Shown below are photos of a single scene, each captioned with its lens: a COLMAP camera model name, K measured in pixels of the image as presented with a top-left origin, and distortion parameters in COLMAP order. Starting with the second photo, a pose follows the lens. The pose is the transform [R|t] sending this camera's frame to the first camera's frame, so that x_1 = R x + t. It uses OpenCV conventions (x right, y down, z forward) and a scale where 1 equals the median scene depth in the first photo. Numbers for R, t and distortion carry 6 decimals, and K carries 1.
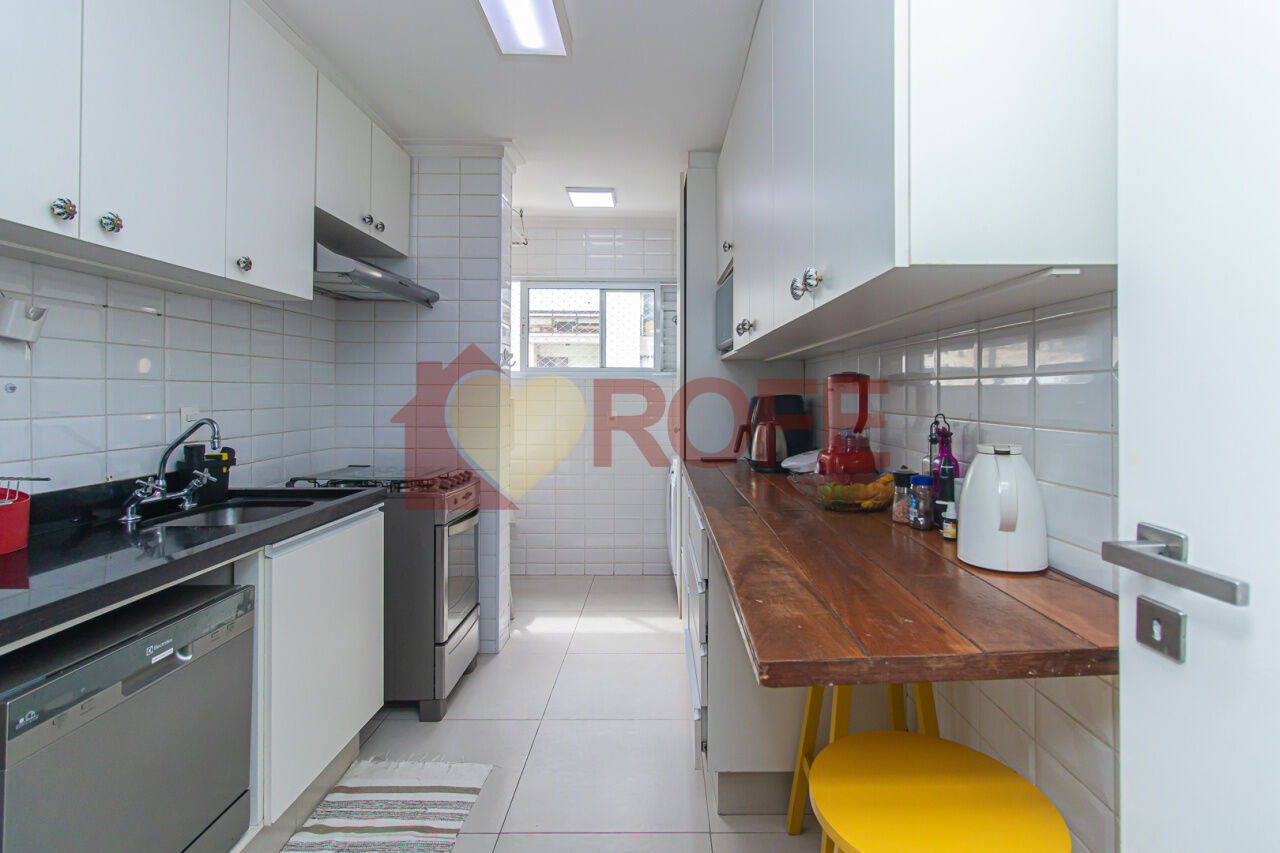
lens RADIAL K [[599.0, 0, 664.4], [0, 599.0, 385.2], [0, 0, 1]] dist [-0.001134, -0.000135]
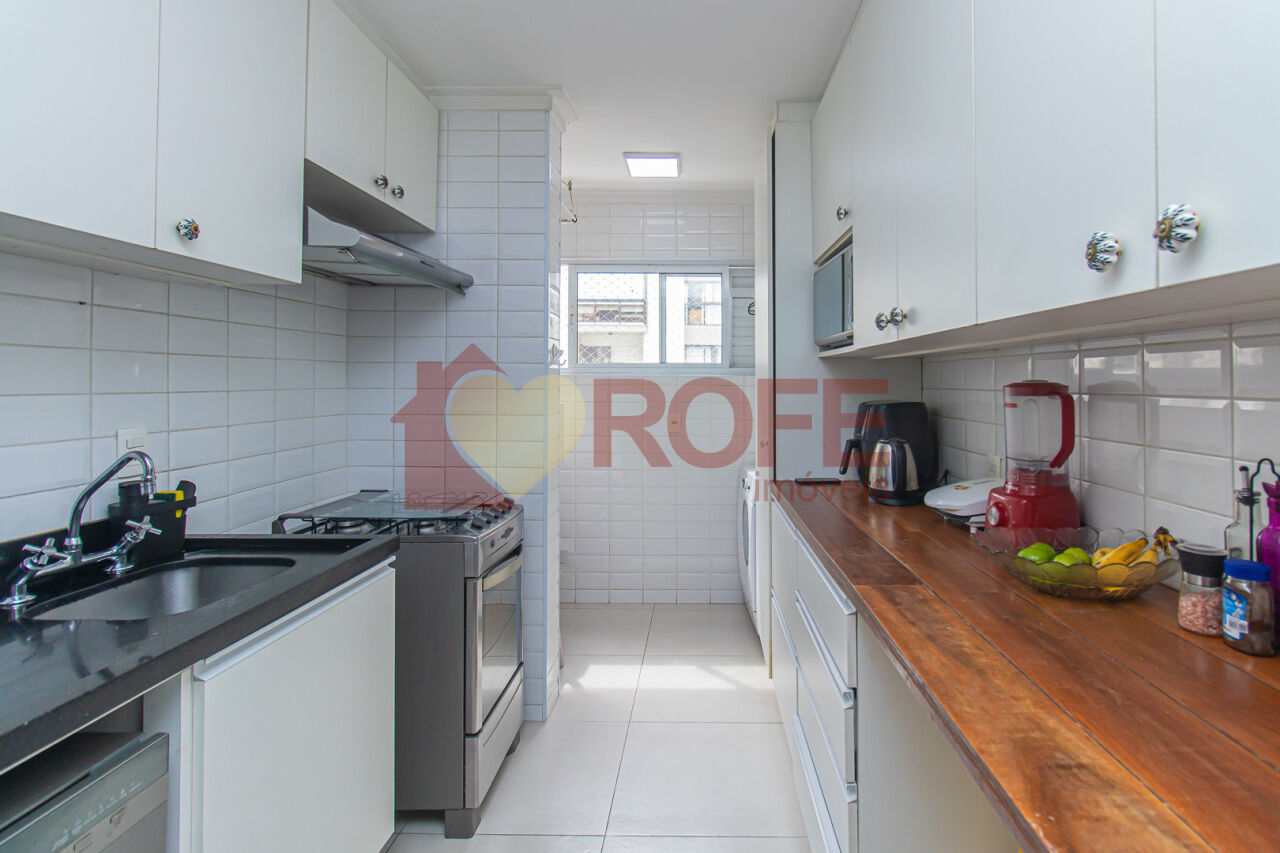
lens RADIAL K [[599.0, 0, 698.0], [0, 599.0, 371.3], [0, 0, 1]] dist [-0.001134, -0.000135]
pose [[0.999932, -0.001483, -0.011529, -0.083881], [0.001441, 0.999992, -0.003637, -0.029159], [0.011535, 0.003620, 0.999927, 0.259864]]
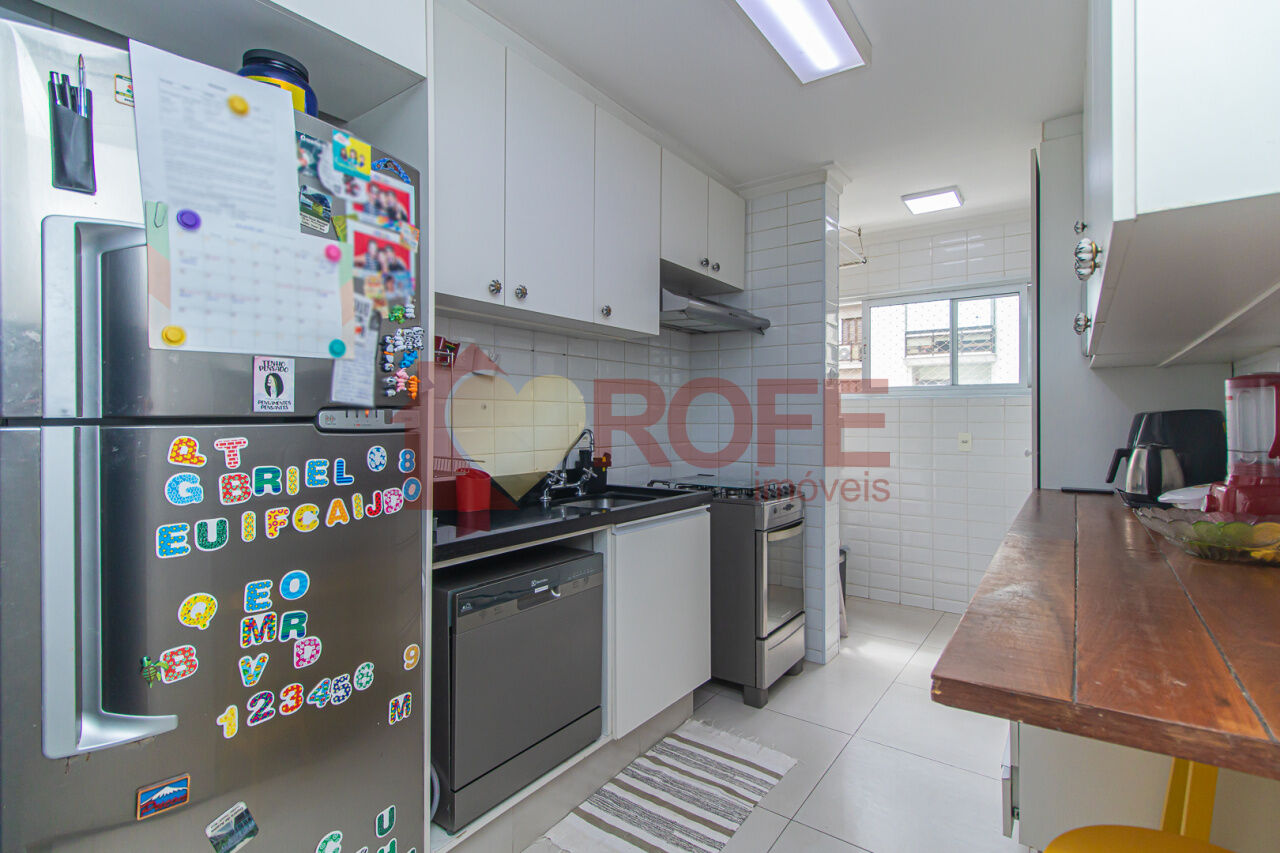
lens RADIAL K [[599.0, 0, 656.6], [0, 599.0, 414.2], [0, 0, 1]] dist [-0.001134, -0.000135]
pose [[0.809670, -0.006790, -0.586846, 0.129536], [0.008969, 0.999959, 0.000805, 0.018964], [0.586817, -0.005915, 0.809698, -0.000019]]
